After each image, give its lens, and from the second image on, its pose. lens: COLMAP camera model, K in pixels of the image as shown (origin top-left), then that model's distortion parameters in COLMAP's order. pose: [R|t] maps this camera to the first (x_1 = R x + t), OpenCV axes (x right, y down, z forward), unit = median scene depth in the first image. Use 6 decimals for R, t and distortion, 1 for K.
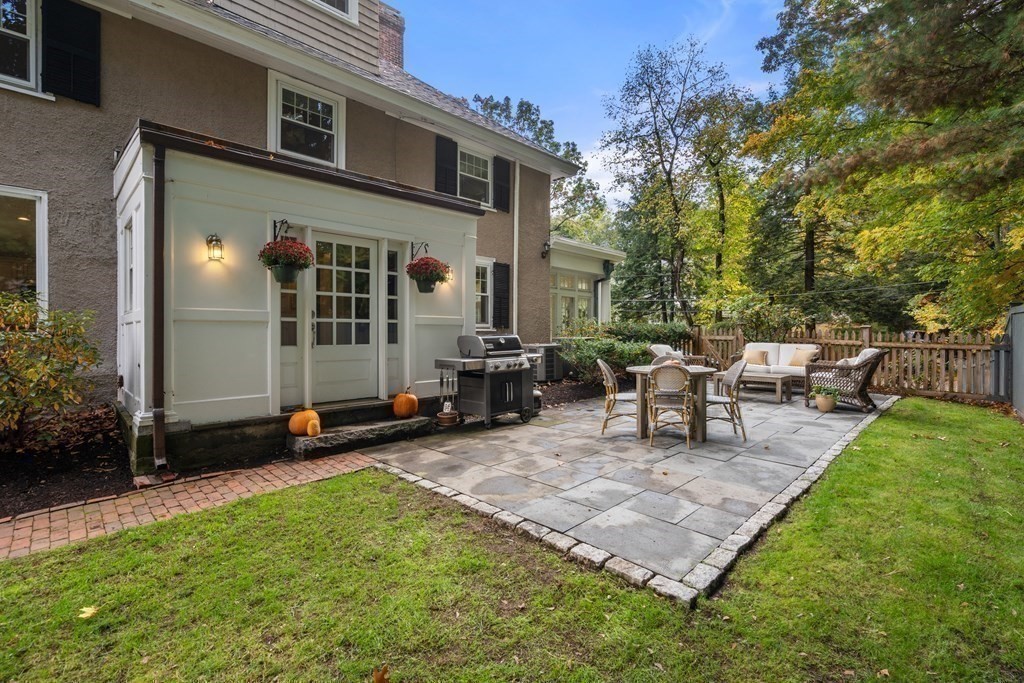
lens RADIAL K [[471.0, 0, 505.6], [0, 471.0, 328.8], [0, 0, 1]] dist [-0.002005, 0.000320]
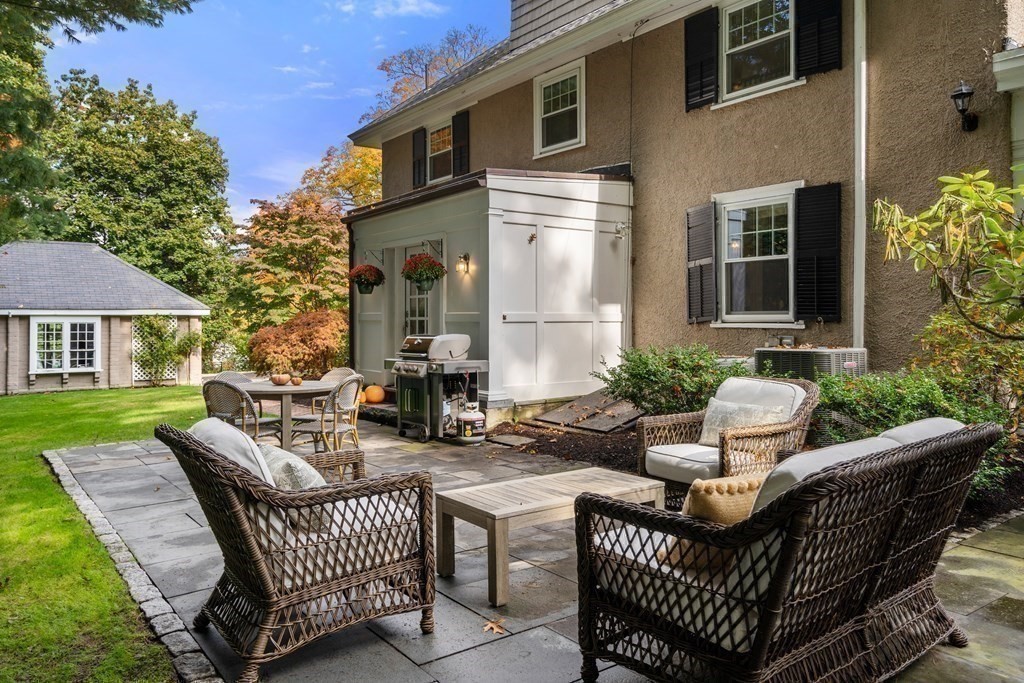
lens RADIAL K [[704.6, 0, 512.0], [0, 704.6, 341.5], [0, 0, 1]] dist [-0.000314, 0.000061]
pose [[-0.123654, 0.026144, -0.991981, 0.997938], [0.009247, 0.999640, 0.025194, -0.003468], [0.992282, -0.006057, -0.123851, 1.054016]]
